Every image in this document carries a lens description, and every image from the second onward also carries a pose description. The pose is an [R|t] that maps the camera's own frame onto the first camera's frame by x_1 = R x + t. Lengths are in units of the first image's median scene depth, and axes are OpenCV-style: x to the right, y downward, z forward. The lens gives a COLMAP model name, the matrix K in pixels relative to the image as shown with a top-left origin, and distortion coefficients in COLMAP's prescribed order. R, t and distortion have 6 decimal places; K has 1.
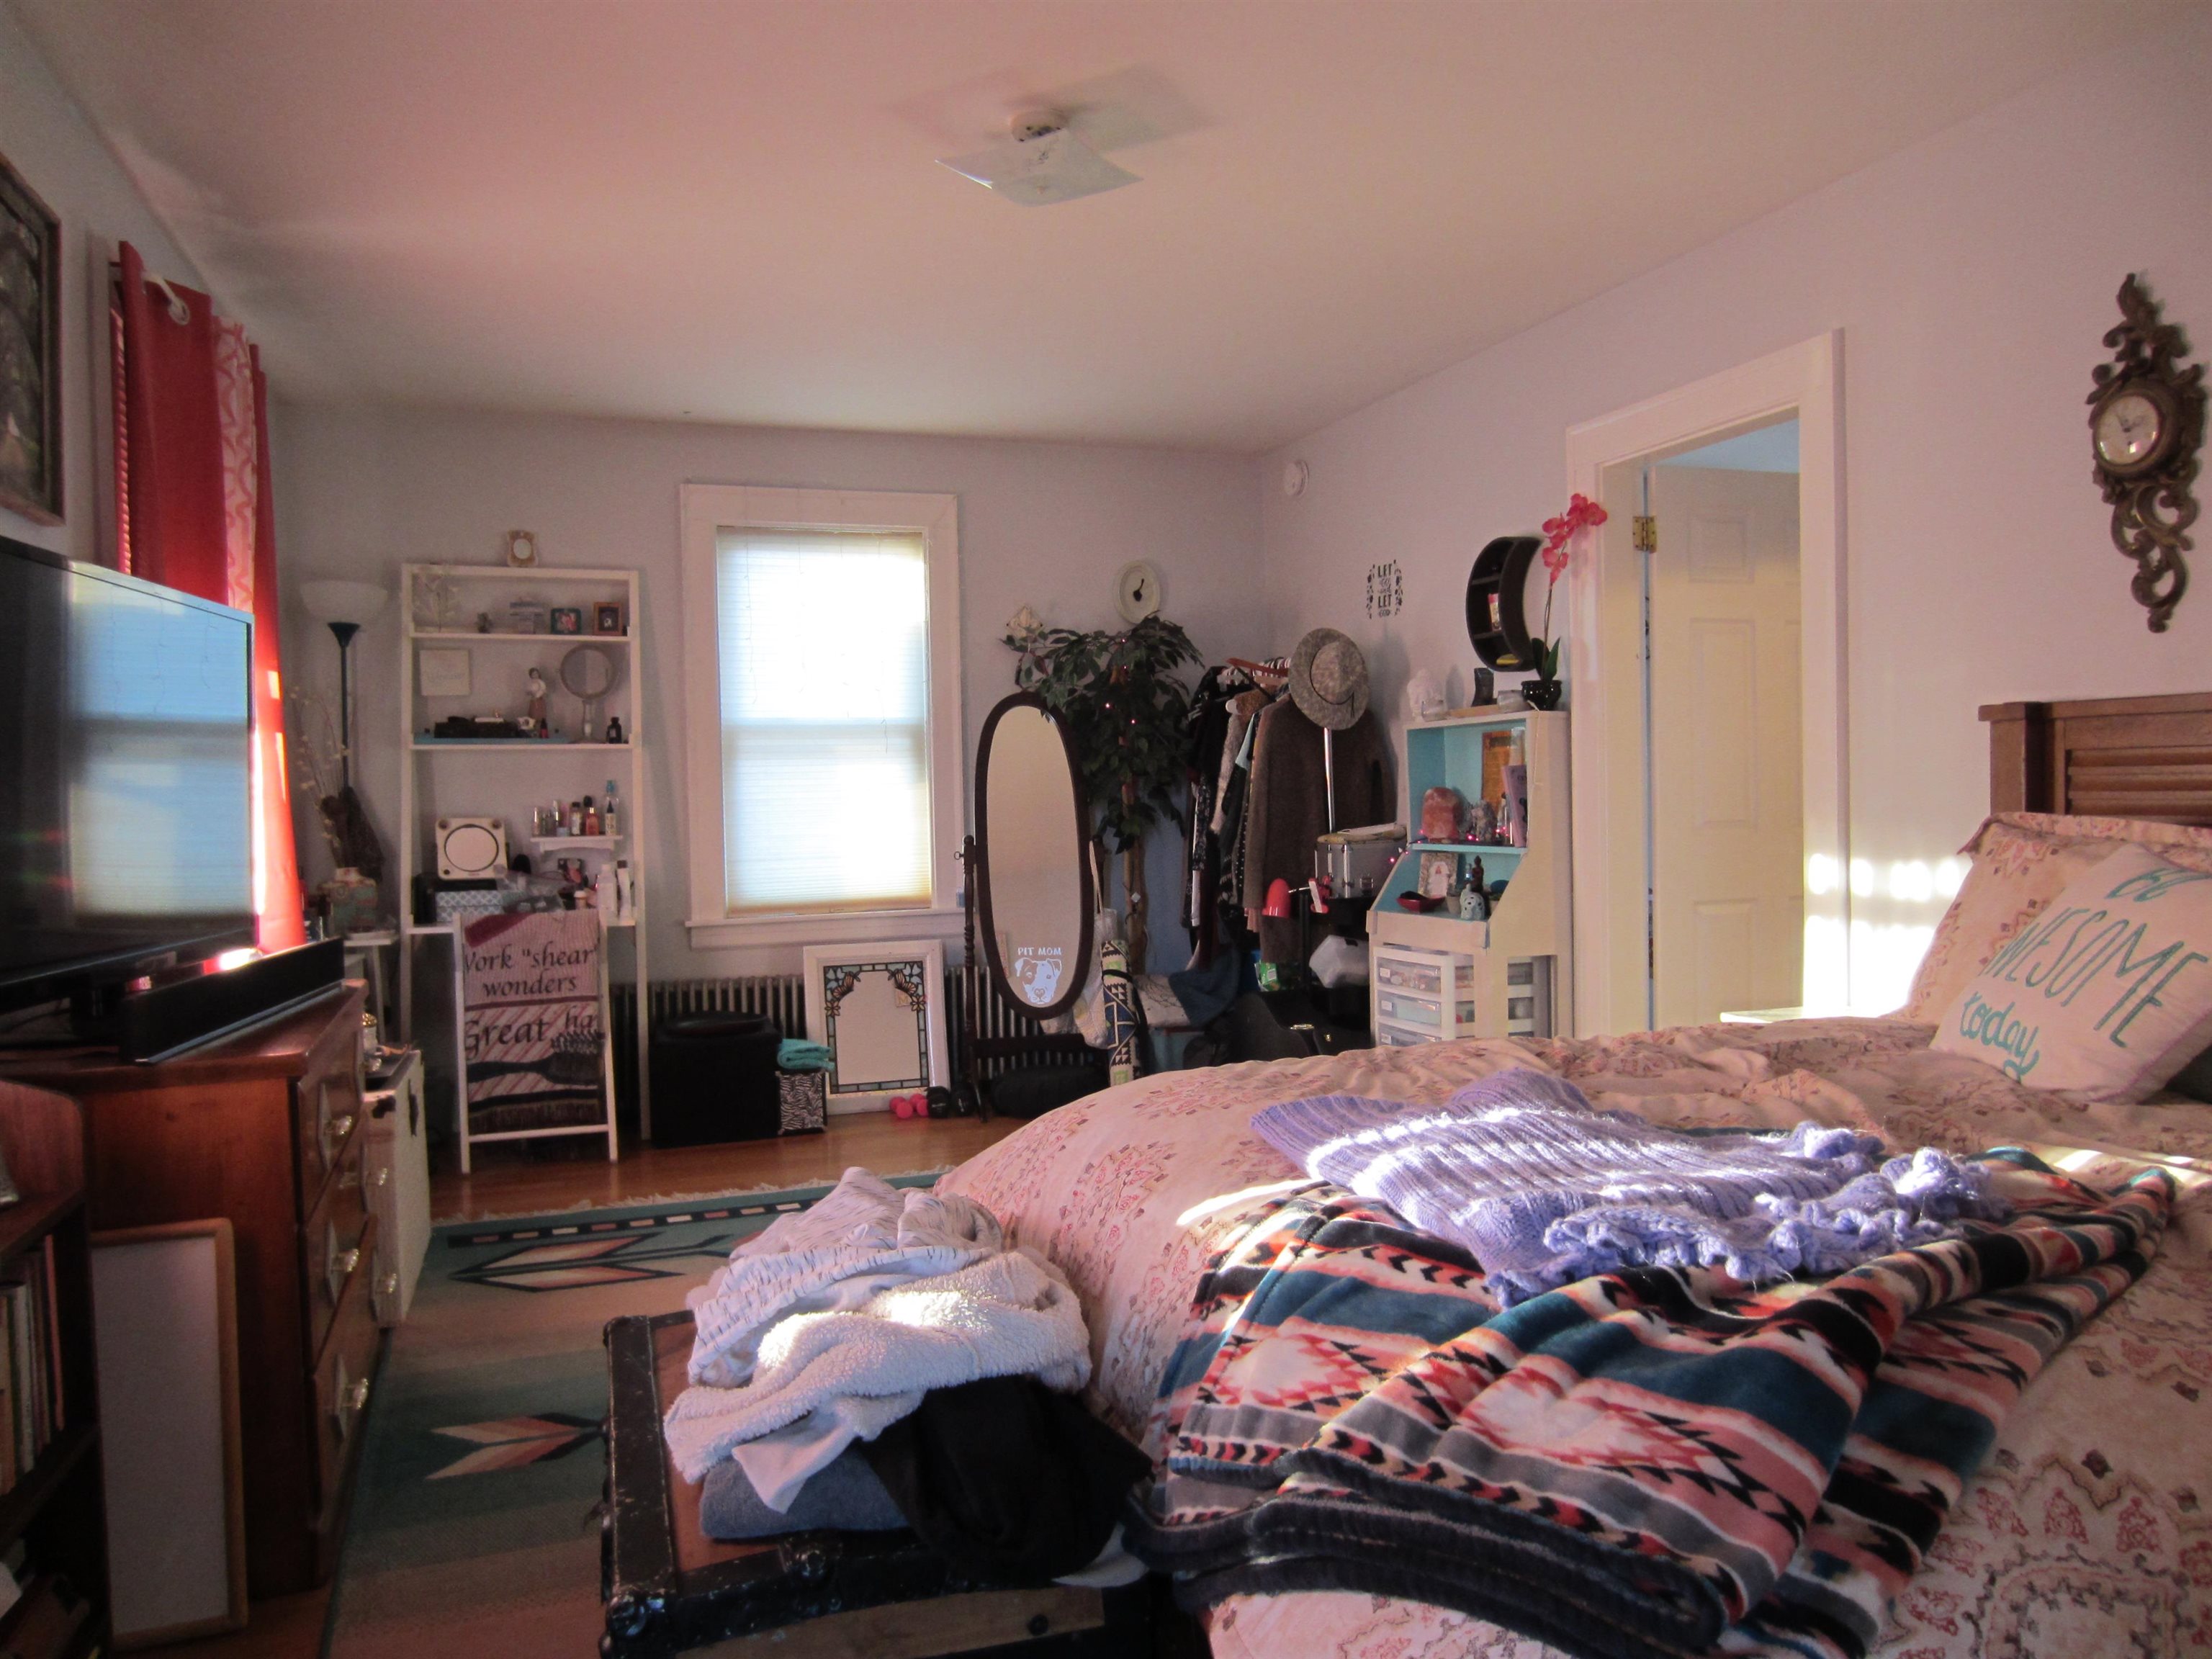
lens RADIAL K [[1569.5, 0, 1132.8], [0, 1569.5, 839.4], [0, 0, 1]] dist [-0.035445, 0.007155]
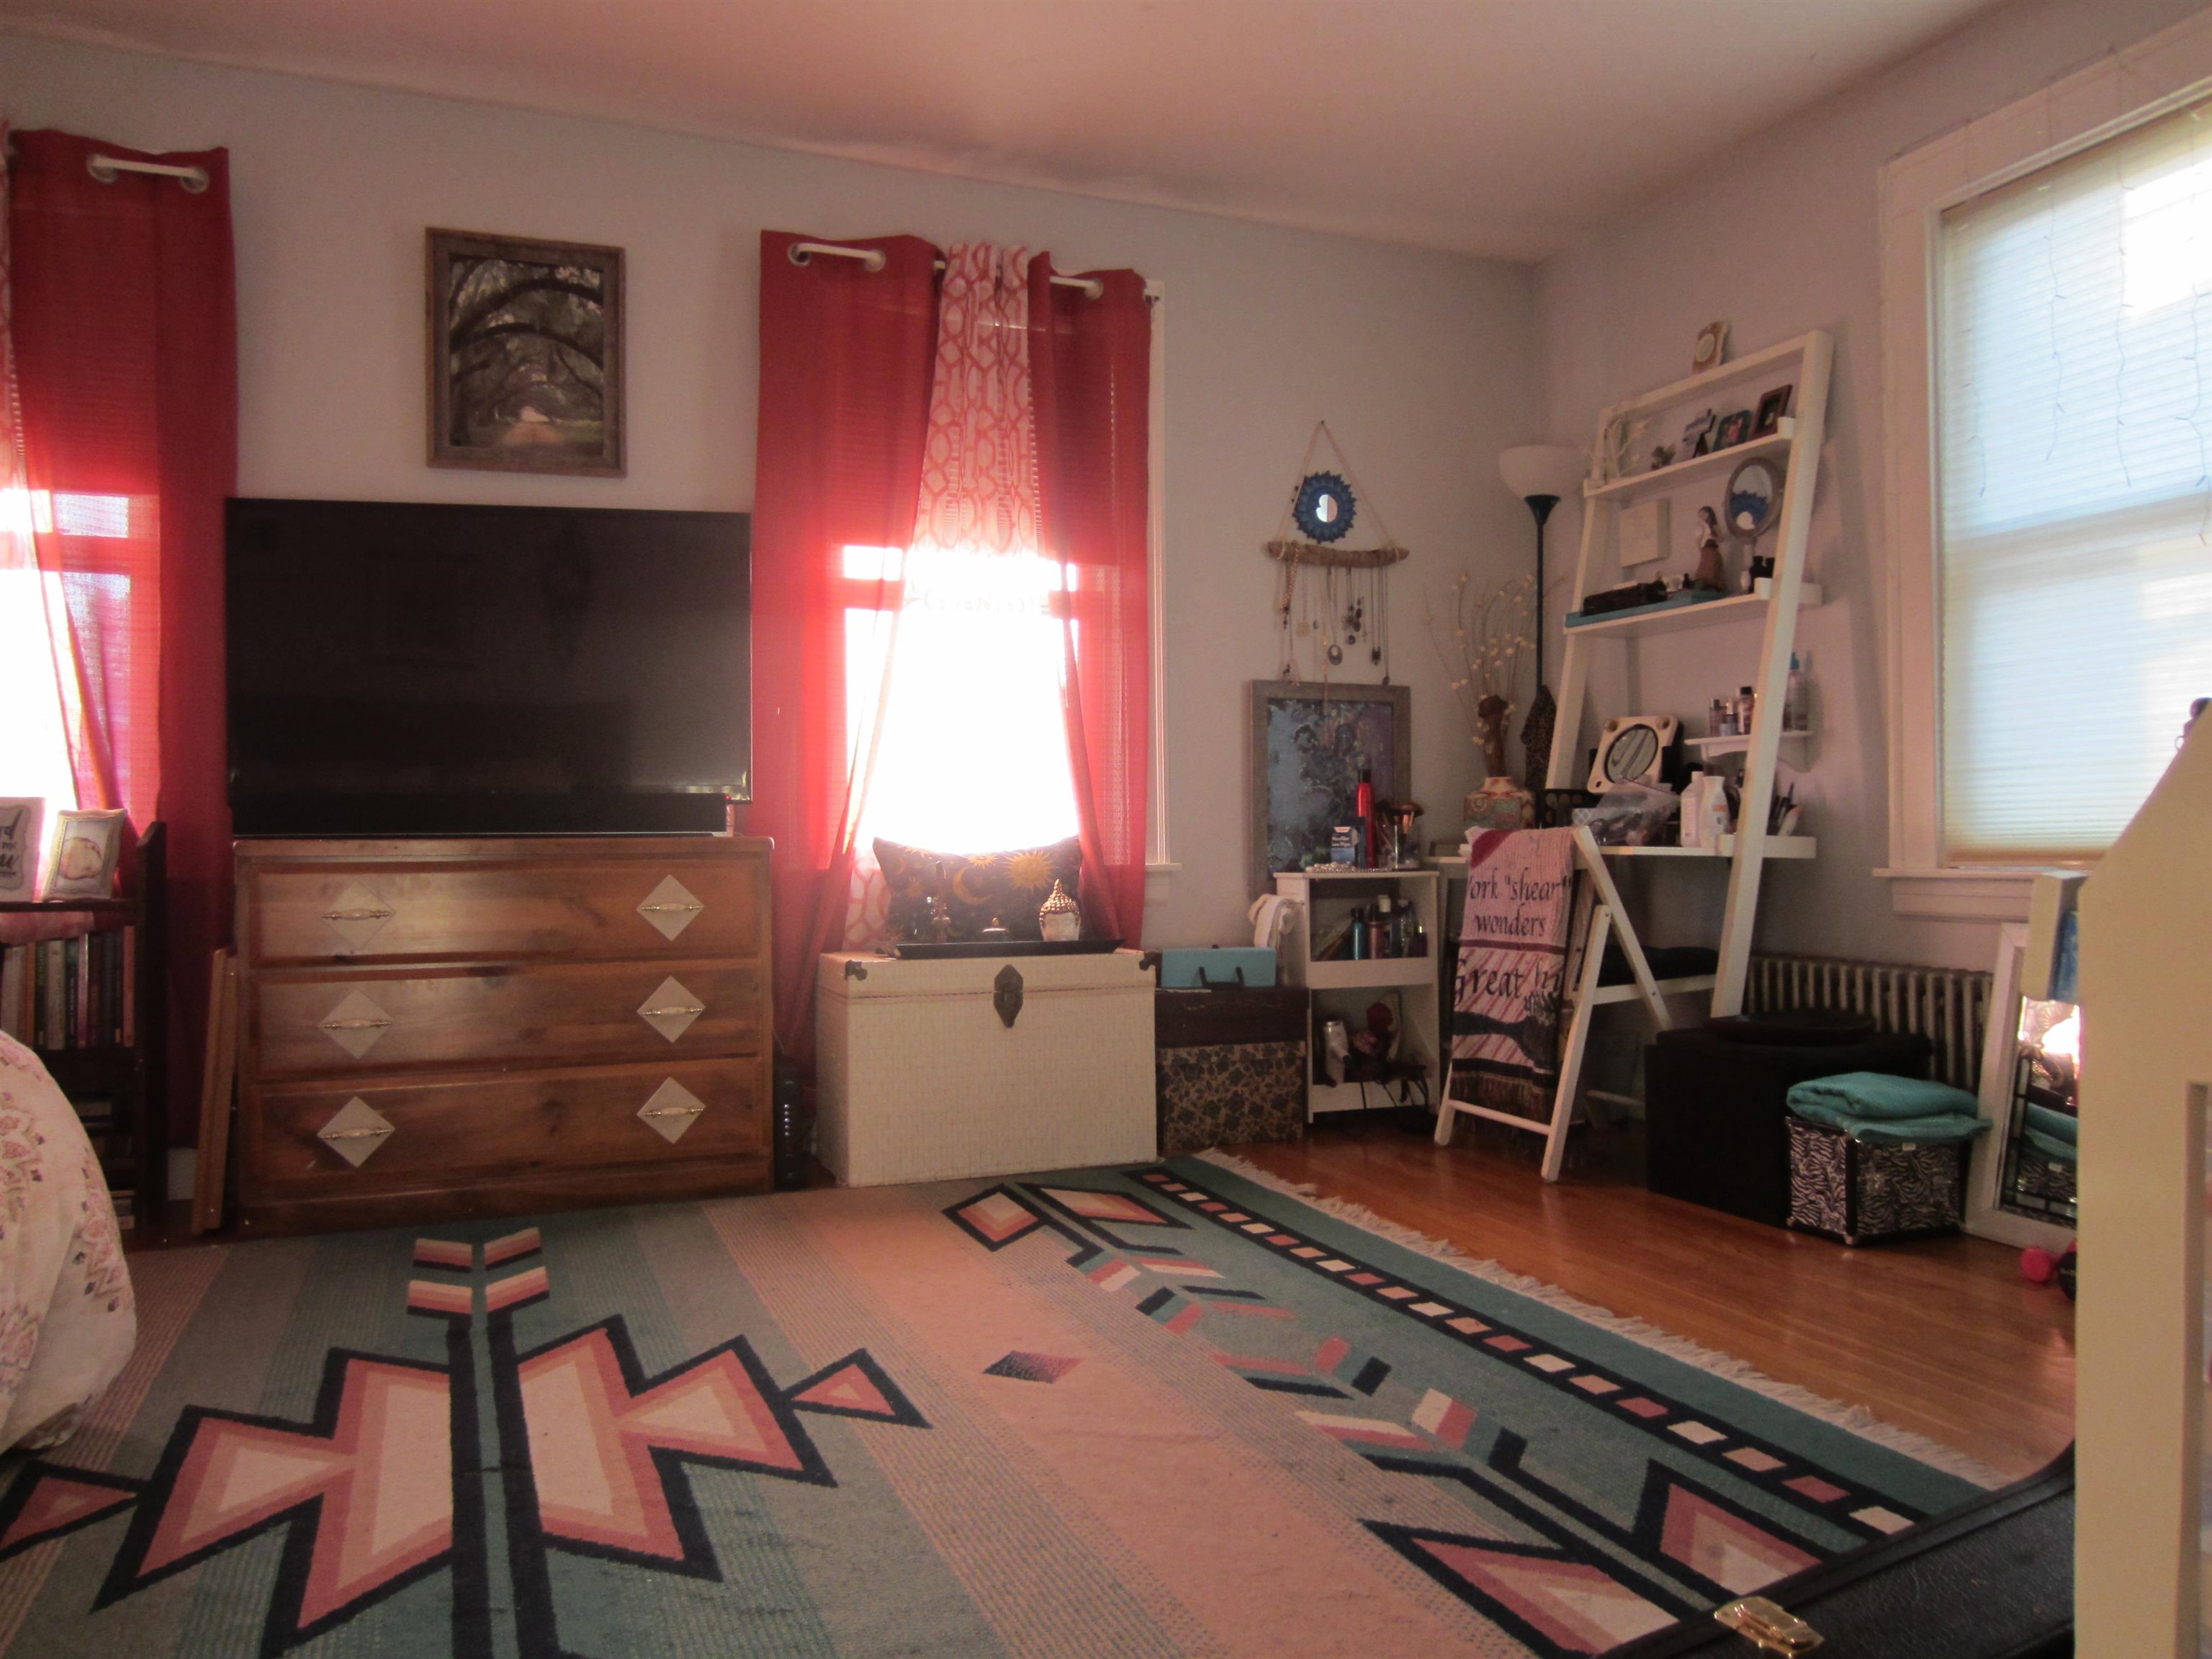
lens RADIAL K [[1569.5, 0, 1132.8], [0, 1569.5, 839.4], [0, 0, 1]] dist [-0.035445, 0.007155]
pose [[0.020705, 0.024368, -0.999489, 0.375877], [-0.021521, 0.999482, 0.023922, 0.037433], [0.999554, 0.021015, 0.021219, 0.790984]]
